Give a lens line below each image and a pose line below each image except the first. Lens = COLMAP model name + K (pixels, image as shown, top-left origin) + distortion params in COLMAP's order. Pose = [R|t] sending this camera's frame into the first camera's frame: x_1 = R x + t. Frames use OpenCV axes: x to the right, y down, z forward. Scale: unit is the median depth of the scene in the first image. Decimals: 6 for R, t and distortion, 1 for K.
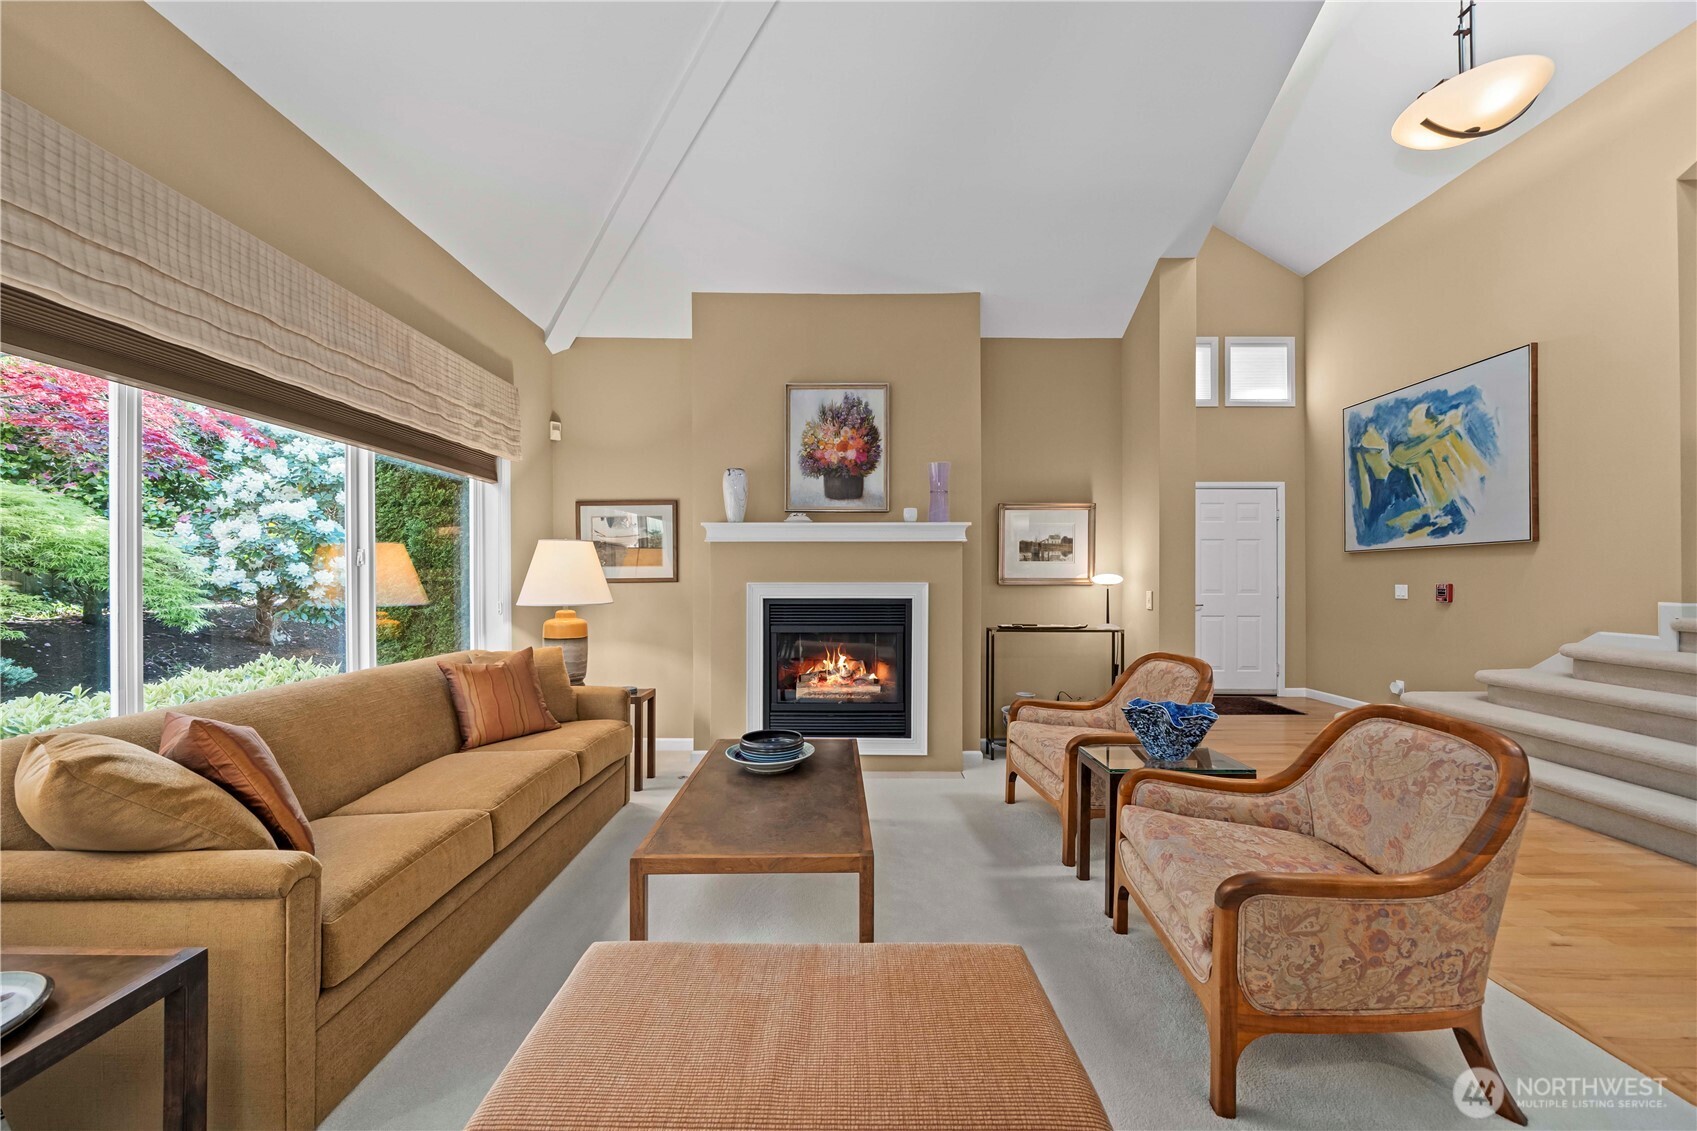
lens RADIAL K [[624.6, 0, 840.6], [0, 624.6, 574.8], [0, 0, 1]] dist [-0.004859, 0.000161]
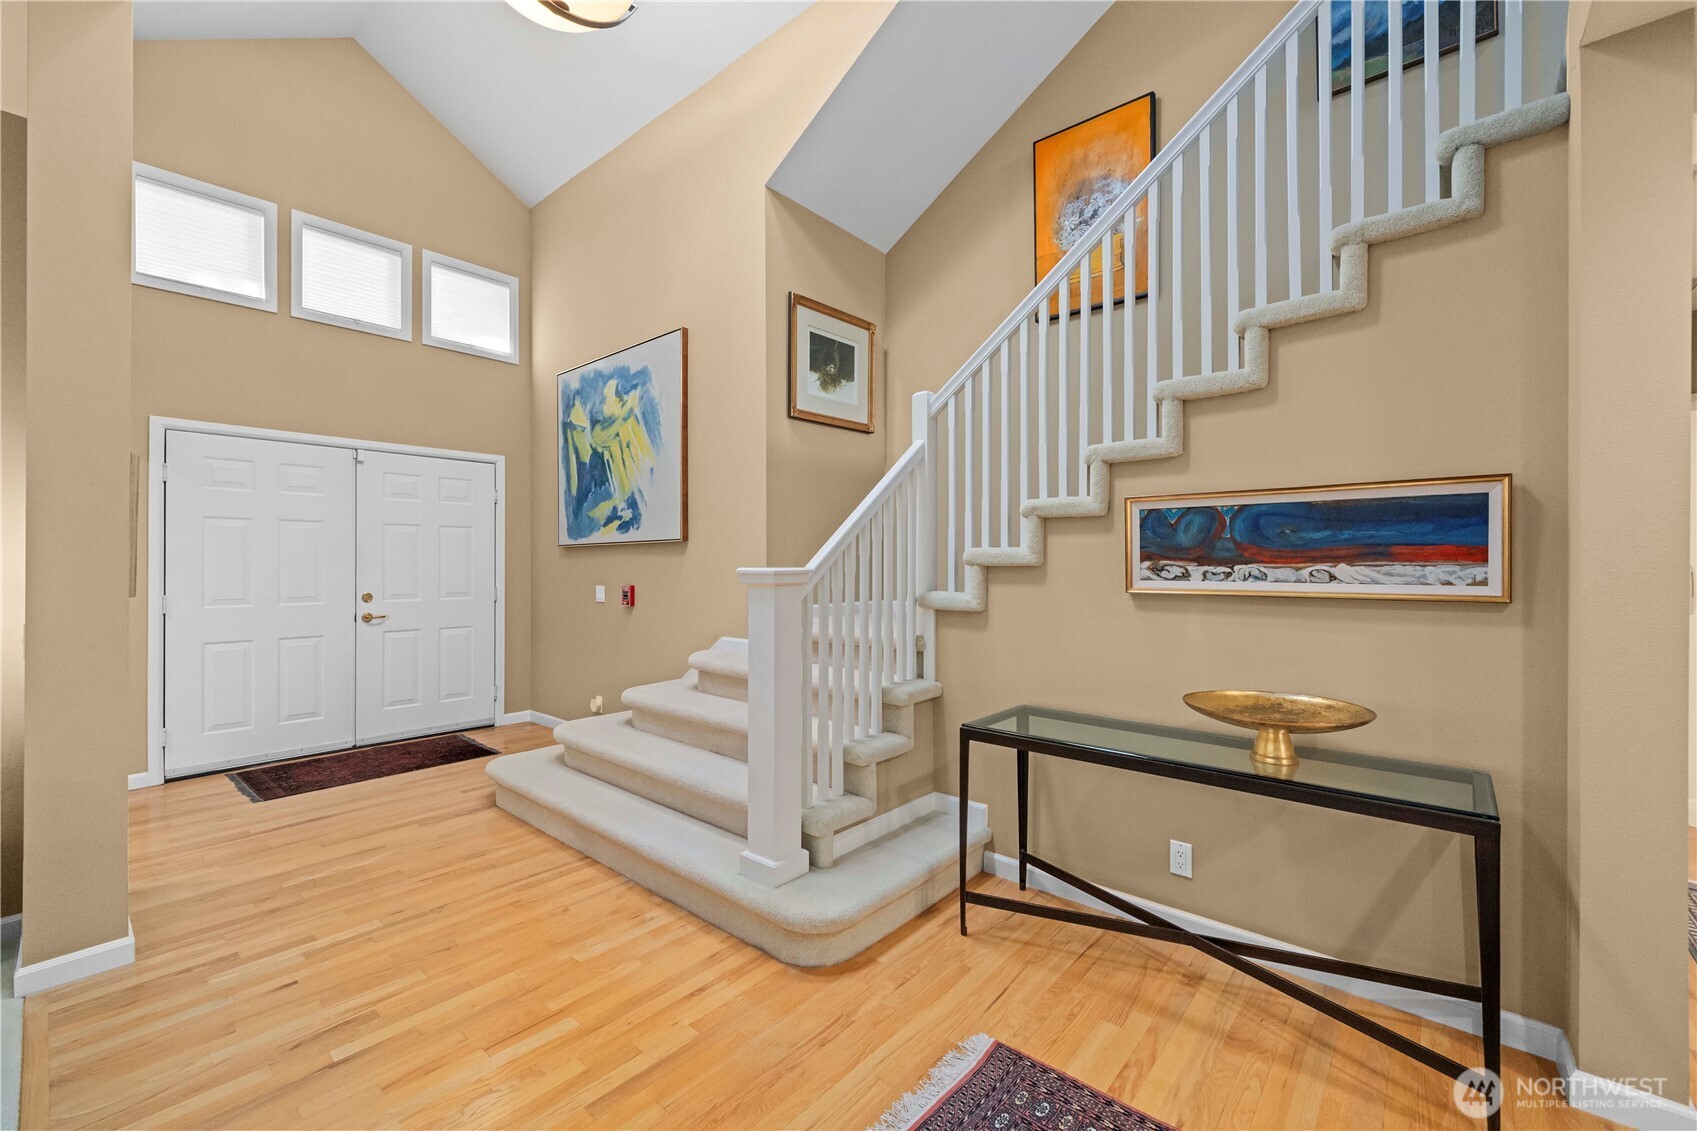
lens RADIAL K [[691.4, 0, 842.2], [0, 691.4, 558.7], [0, 0, 1]] dist [-0.010019, 0.000216]
pose [[0.655825, -0.000972, 0.754912, 0.455161], [-0.000686, 0.999998, 0.001883, -0.027565], [-0.754913, -0.001753, 0.655823, 0.131611]]
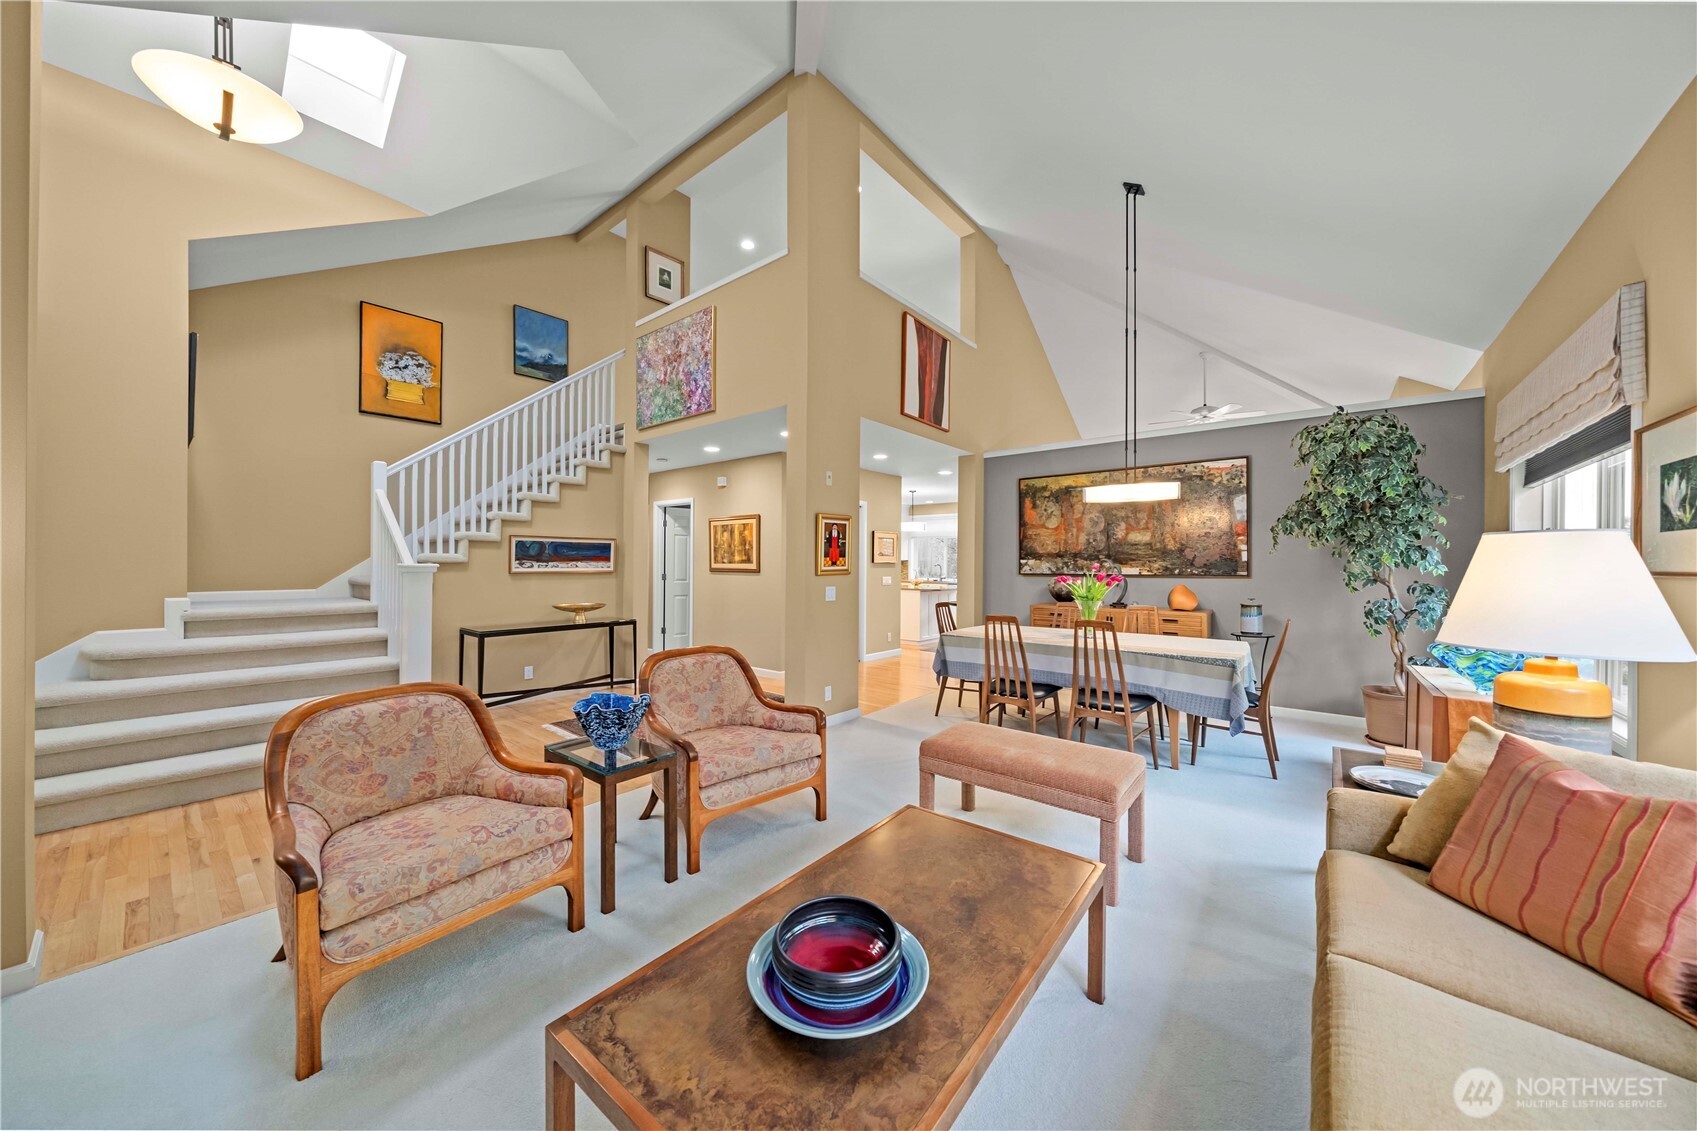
lens RADIAL K [[589.3, 0, 843.2], [0, 589.3, 563.2], [0, 0, 1]] dist [-0.006853, -0.000463]
pose [[-0.776639, -0.003485, 0.629936, -0.252226], [-0.006745, 0.999973, -0.002784, -0.020346], [-0.629909, -0.006411, -0.776642, 0.831916]]
